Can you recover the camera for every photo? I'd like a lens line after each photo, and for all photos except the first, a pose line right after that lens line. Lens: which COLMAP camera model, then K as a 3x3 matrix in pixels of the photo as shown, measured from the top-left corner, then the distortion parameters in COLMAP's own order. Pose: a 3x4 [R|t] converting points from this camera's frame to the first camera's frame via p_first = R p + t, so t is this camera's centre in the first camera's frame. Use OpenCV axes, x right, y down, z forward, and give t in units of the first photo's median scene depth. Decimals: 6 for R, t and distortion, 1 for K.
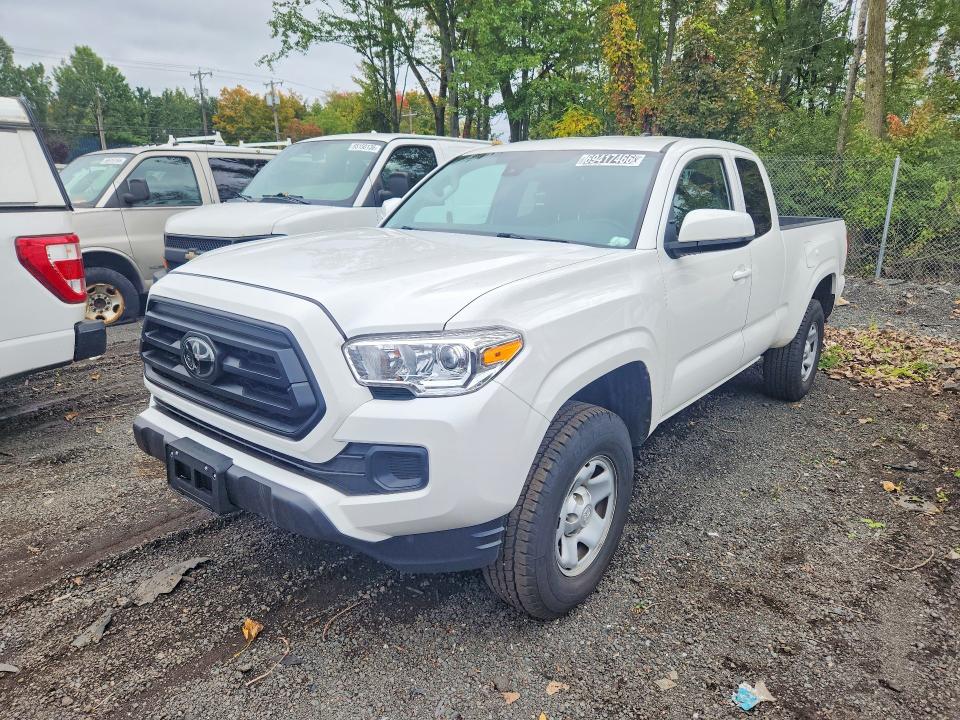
lens RADIAL K [[655.8, 0, 480.0], [0, 655.8, 360.0], [0, 0, 1]] dist [0.020241, 0.002520]
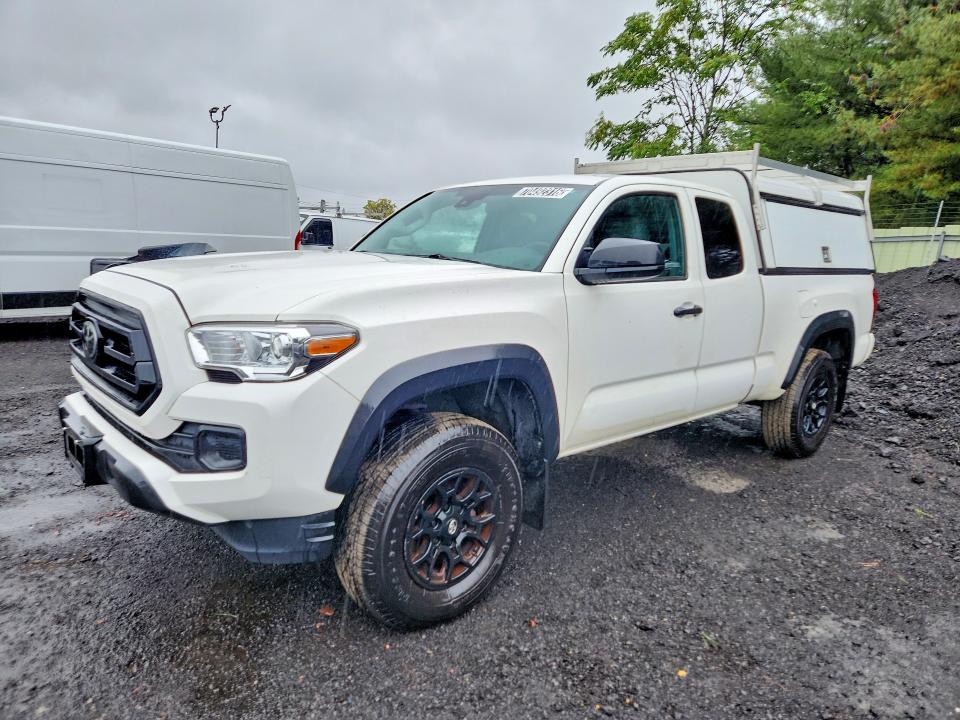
lens RADIAL K [[655.8, 0, 480.0], [0, 655.8, 360.0], [0, 0, 1]] dist [0.020241, 0.002520]
pose [[0.988576, 0.061423, -0.137637, 0.384834], [-0.073121, 0.993978, -0.081615, 0.073716], [0.131795, 0.090747, 0.987114, 0.002041]]
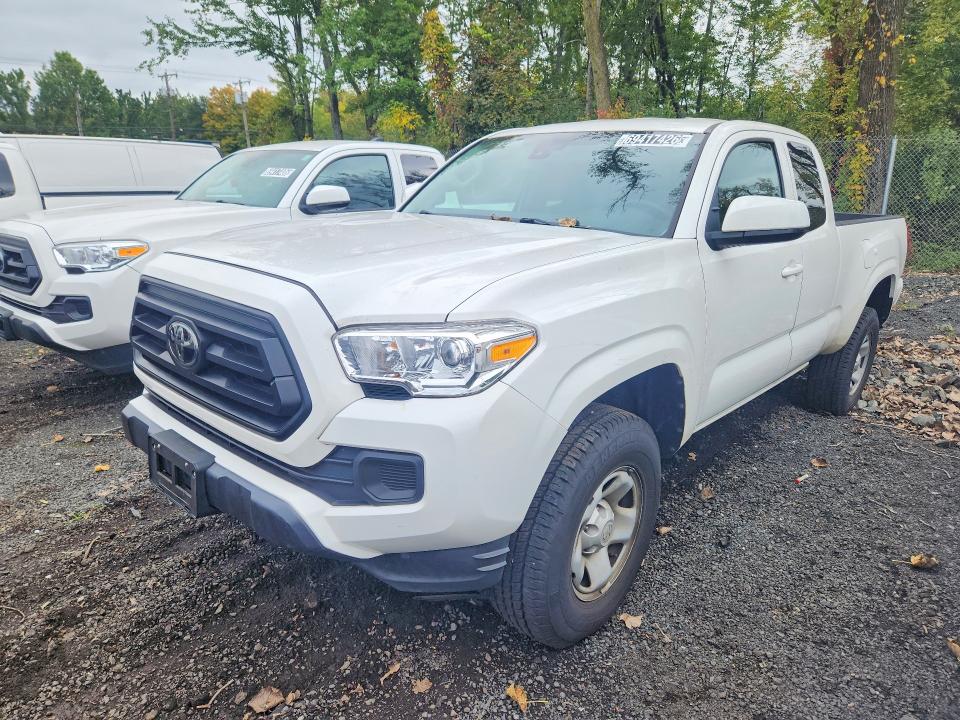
lens RADIAL K [[655.8, 0, 480.0], [0, 655.8, 360.0], [0, 0, 1]] dist [0.020241, 0.002520]
pose [[0.998109, 0.032004, -0.052482, 0.034290], [-0.031569, 0.999460, 0.009100, -0.003508], [0.052745, -0.007426, 0.998580, 0.115056]]
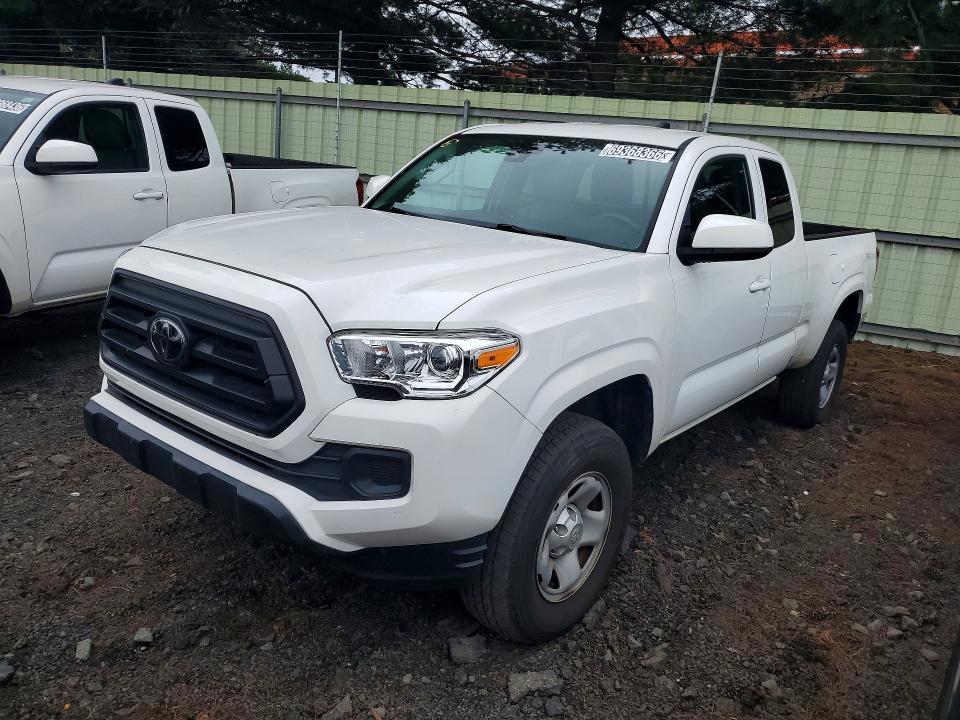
lens RADIAL K [[762.2, 0, 480.0], [0, 762.2, 360.0], [0, 0, 1]] dist [0.000352, 0.000916]
pose [[0.997598, 0.064002, 0.026507, -0.018224], [-0.063996, 0.997950, -0.001102, -0.003456], [-0.026524, -0.000597, 0.999648, -0.081452]]
